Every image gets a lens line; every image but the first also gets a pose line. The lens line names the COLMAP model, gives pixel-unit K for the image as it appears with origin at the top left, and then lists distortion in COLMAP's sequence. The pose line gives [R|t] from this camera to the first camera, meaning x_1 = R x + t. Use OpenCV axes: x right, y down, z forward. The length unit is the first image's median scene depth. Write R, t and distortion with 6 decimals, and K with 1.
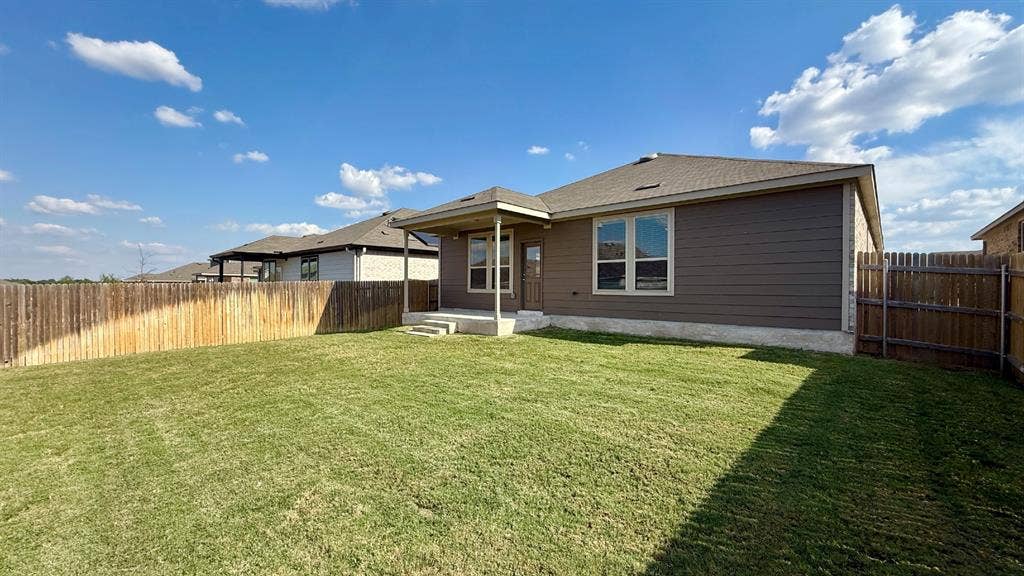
lens RADIAL K [[408.9, 0, 502.3], [0, 408.9, 292.3], [0, 0, 1]] dist [0.000406, 0.000161]
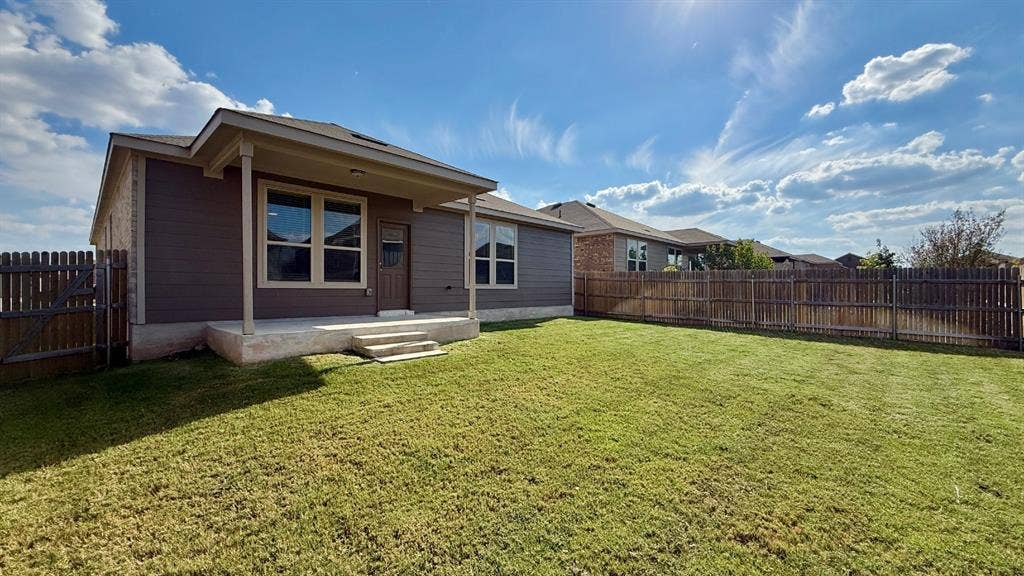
lens RADIAL K [[408.9, 0, 502.3], [0, 408.9, 292.3], [0, 0, 1]] dist [0.000406, 0.000161]
pose [[0.013730, -0.013306, 0.999817, -0.903241], [0.002296, 0.999909, 0.013275, -0.000856], [-0.999903, 0.002114, 0.013759, 0.956842]]
